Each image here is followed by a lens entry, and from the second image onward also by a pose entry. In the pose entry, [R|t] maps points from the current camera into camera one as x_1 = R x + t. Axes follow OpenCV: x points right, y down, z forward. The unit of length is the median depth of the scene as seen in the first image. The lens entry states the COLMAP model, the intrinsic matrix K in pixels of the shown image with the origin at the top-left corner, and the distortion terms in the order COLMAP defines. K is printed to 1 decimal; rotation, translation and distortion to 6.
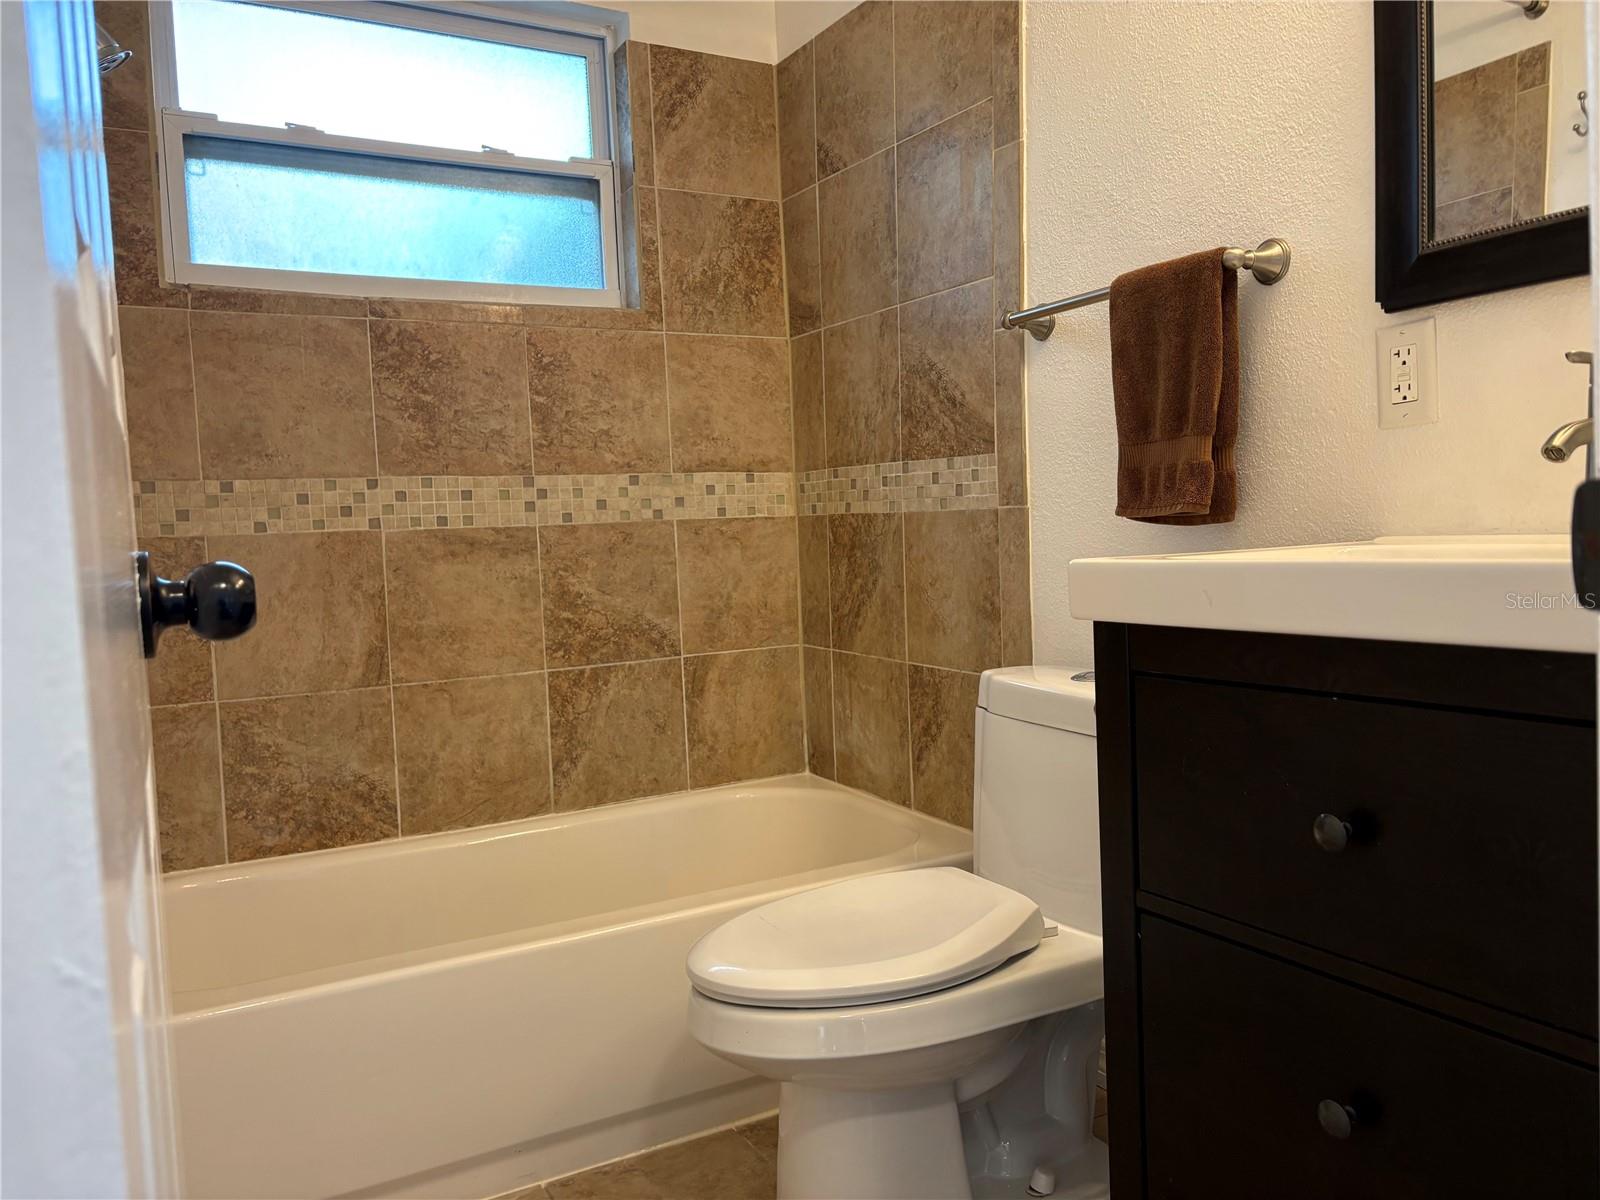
lens RADIAL K [[1219.9, 0, 796.0], [0, 1219.9, 607.5], [0, 0, 1]] dist [0.042878, -0.021420]
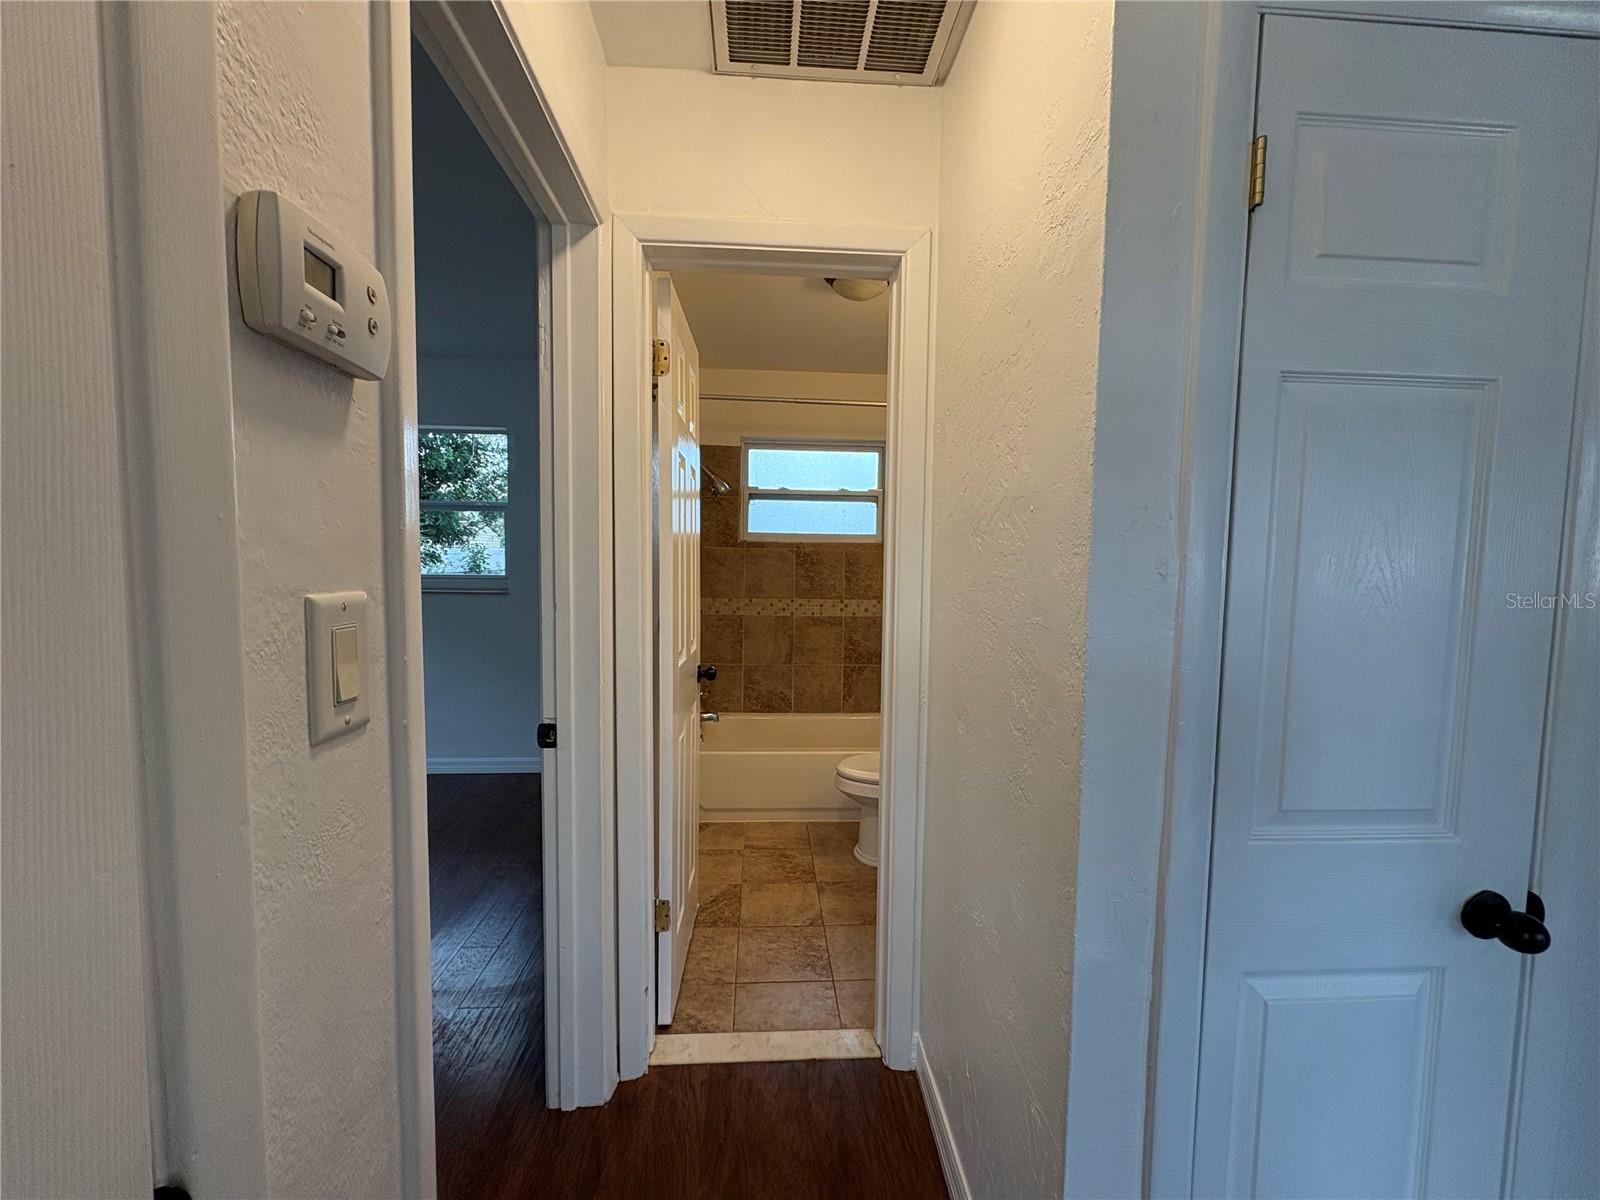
lens RADIAL K [[644.1, 0, 805.0], [0, 644.1, 598.0], [0, 0, 1]] dist [0.003008, 0.000080]
pose [[0.906017, 0.085068, -0.414604, 0.366328], [-0.080189, 0.996352, 0.029196, -0.157420], [0.415575, 0.006795, 0.909534, -0.488890]]
